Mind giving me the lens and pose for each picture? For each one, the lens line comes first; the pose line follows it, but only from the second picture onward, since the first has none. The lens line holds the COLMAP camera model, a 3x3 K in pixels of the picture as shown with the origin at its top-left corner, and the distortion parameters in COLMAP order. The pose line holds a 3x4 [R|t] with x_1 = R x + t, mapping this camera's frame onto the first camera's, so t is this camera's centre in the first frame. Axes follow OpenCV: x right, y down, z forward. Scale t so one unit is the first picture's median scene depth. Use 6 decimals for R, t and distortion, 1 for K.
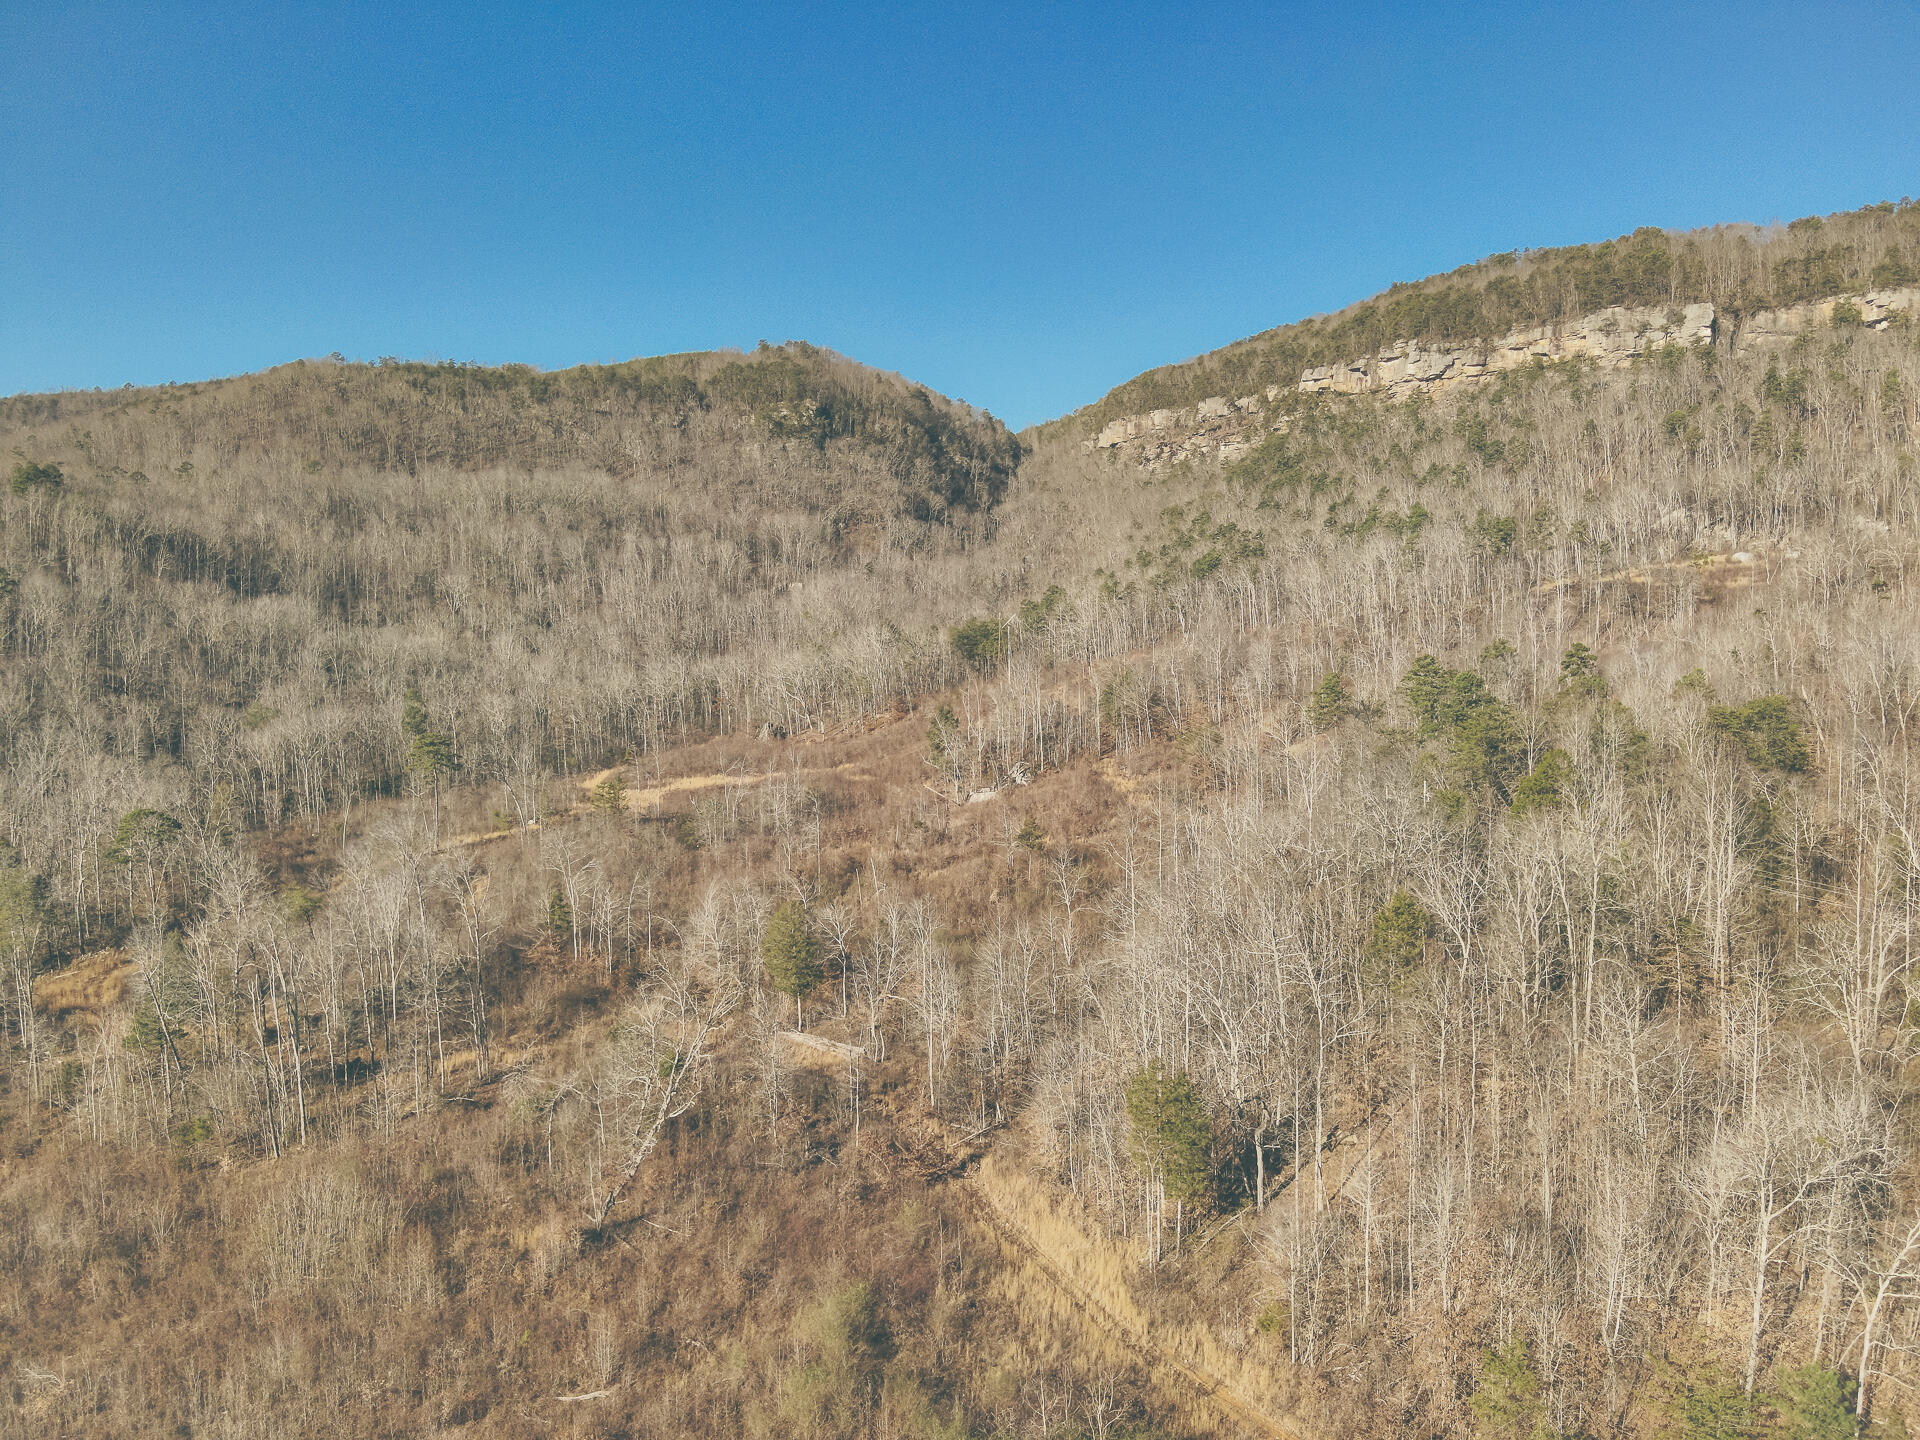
lens RADIAL K [[1396.8, 0, 923.0], [0, 1396.8, 755.6], [0, 0, 1]] dist [0.006413, -0.091055]
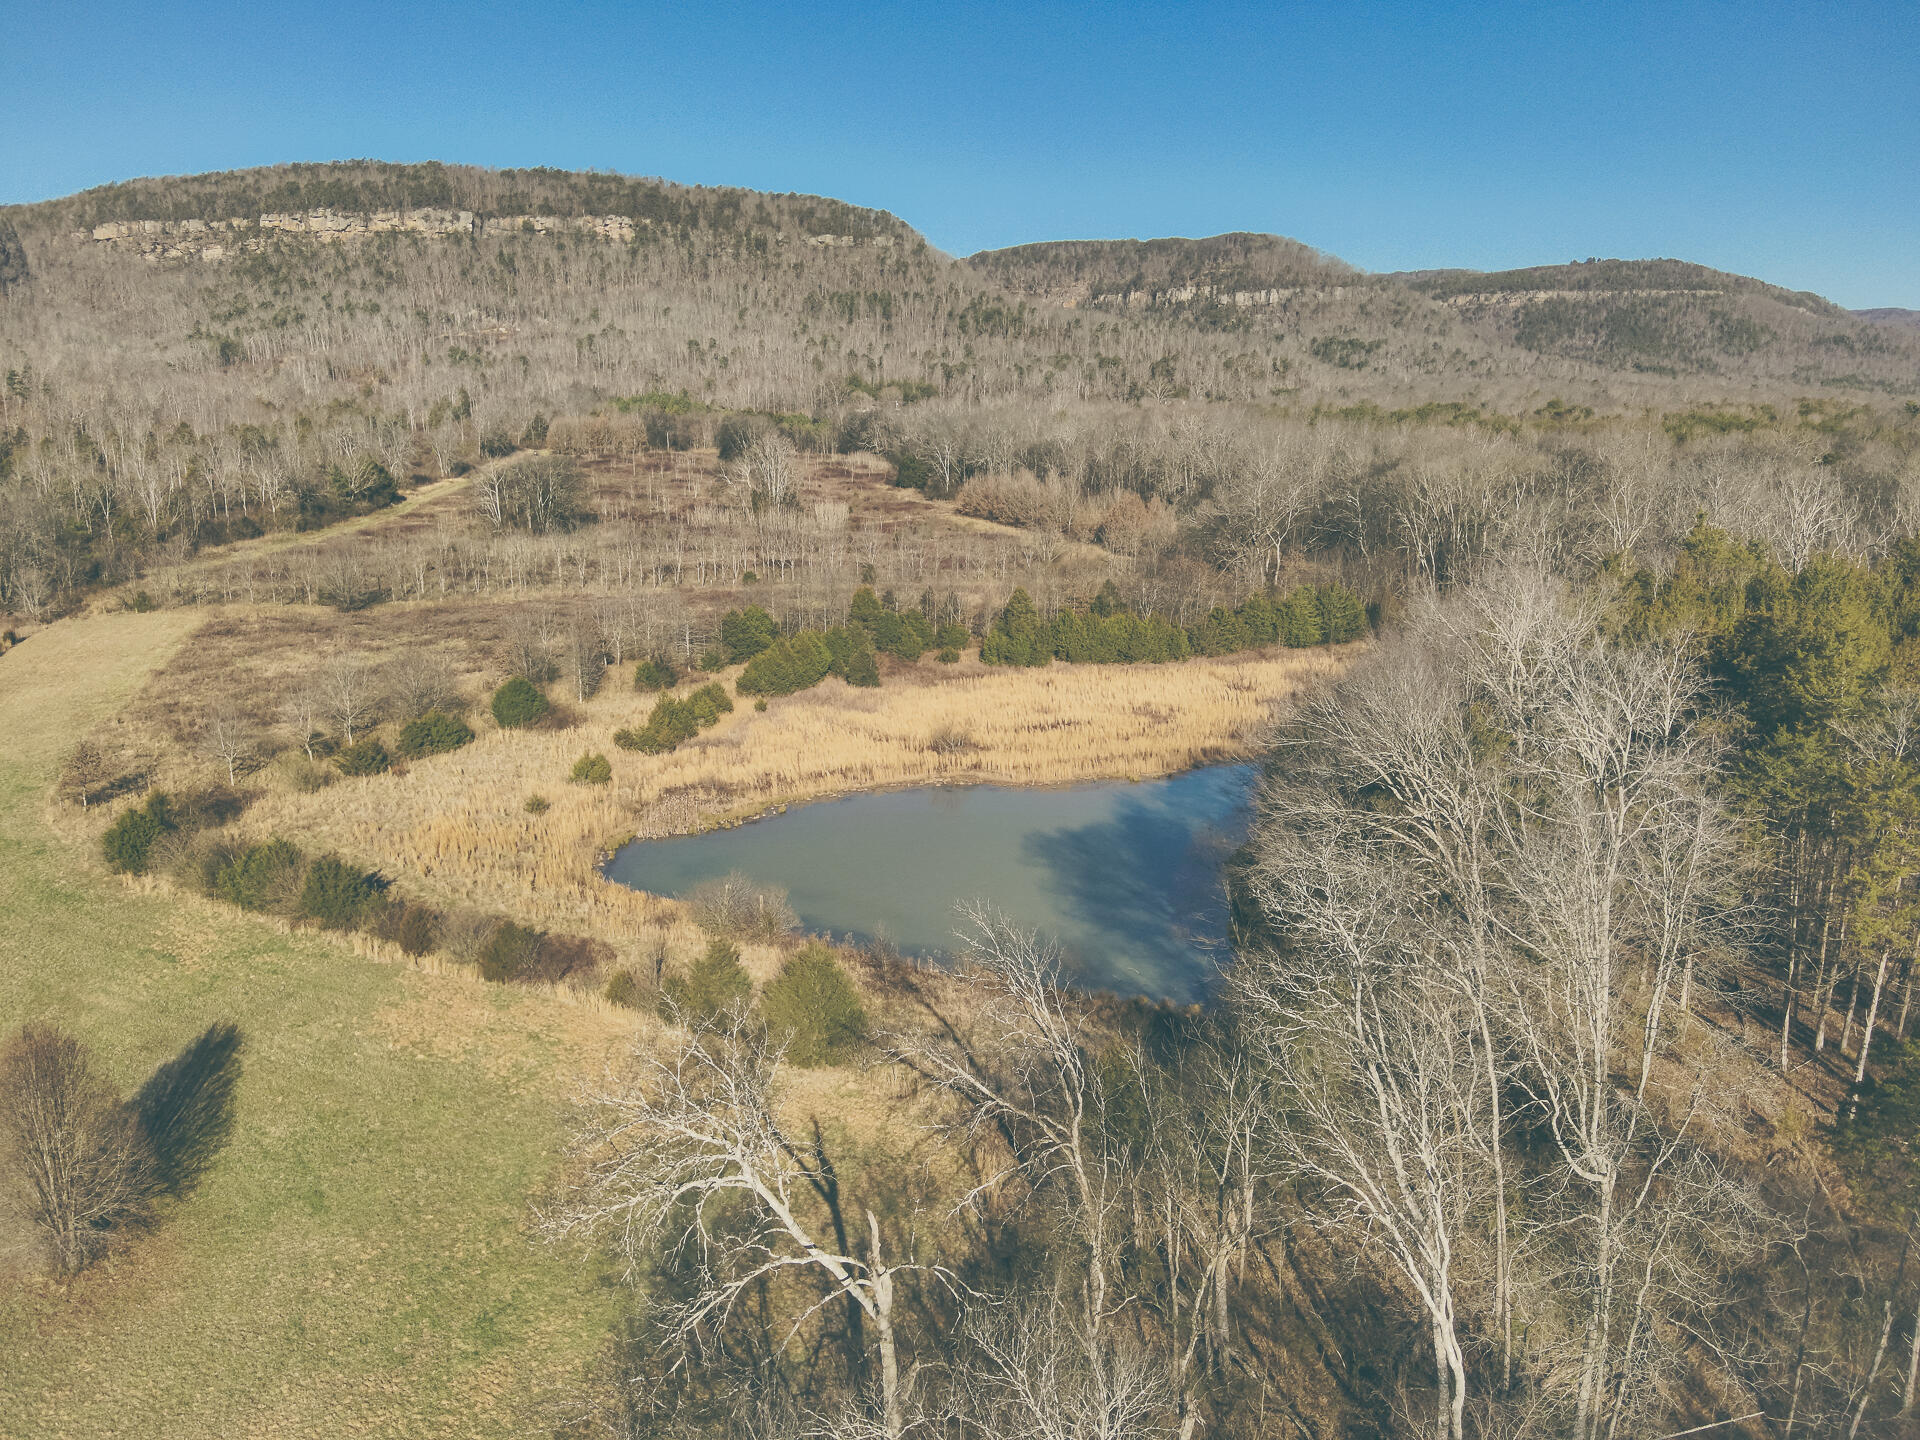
lens RADIAL K [[1348.8, 0, 964.6], [0, 1348.8, 771.2], [0, 0, 1]] dist [0.024758, -0.099470]
pose [[0.637751, -0.180145, 0.748880, -0.656405], [0.046377, 0.979482, 0.196122, 0.153932], [-0.768845, -0.090346, 0.633021, -0.990400]]
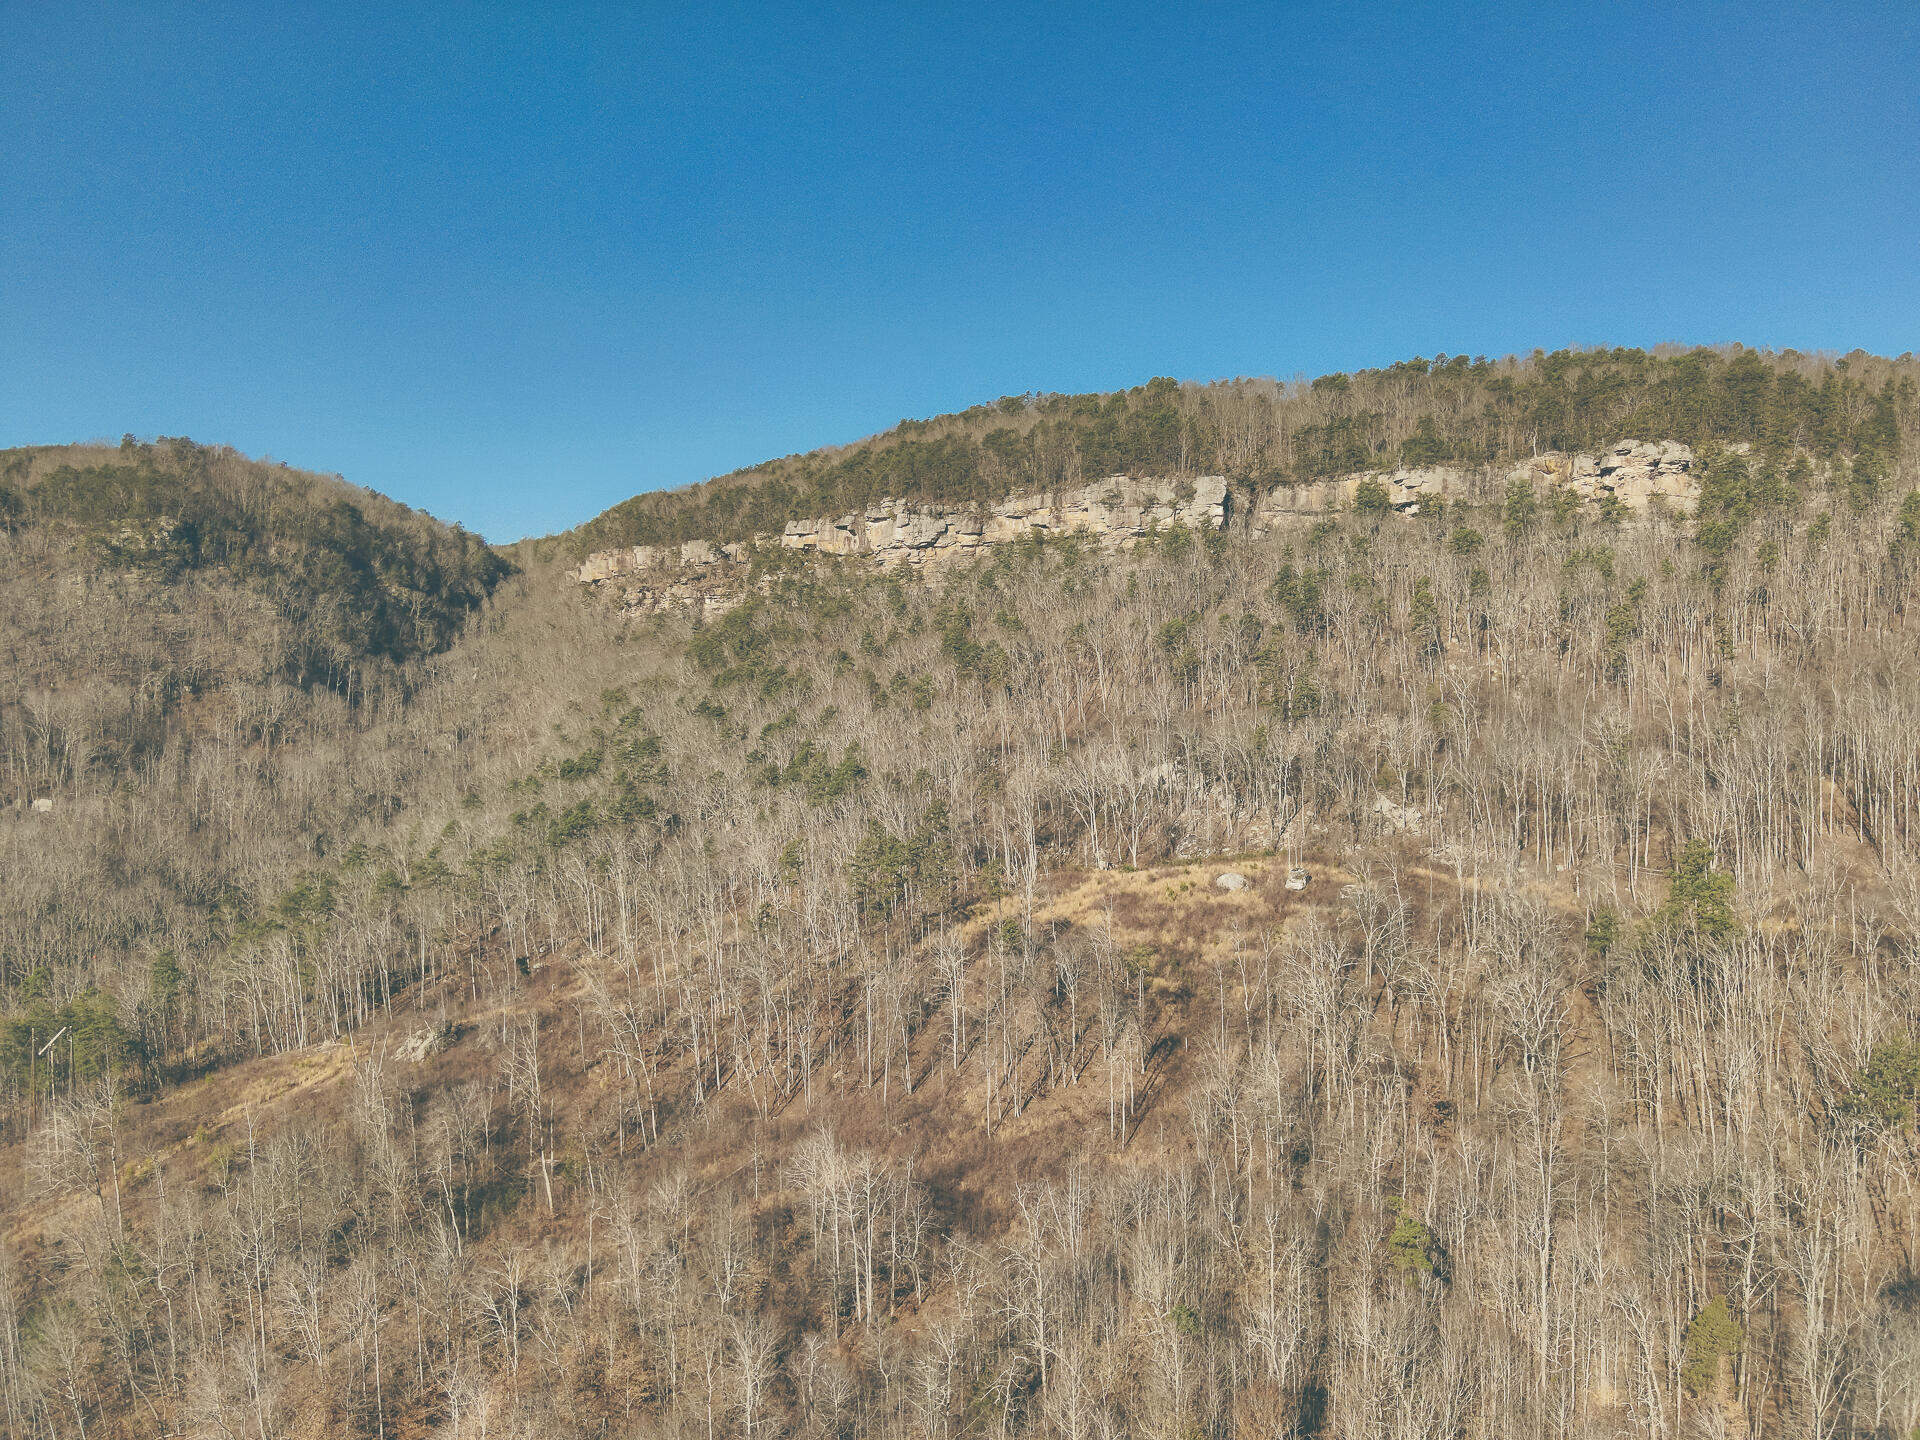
lens RADIAL K [[1392.4, 0, 960.0], [0, 1392.4, 720.0], [0, 0, 1]] dist [0.207047, -0.460484]
pose [[0.957058, 0.000584, 0.289894, 0.145333], [0.021364, 0.997137, -0.072540, -0.106593], [-0.289107, 0.075618, 0.954306, 0.197940]]
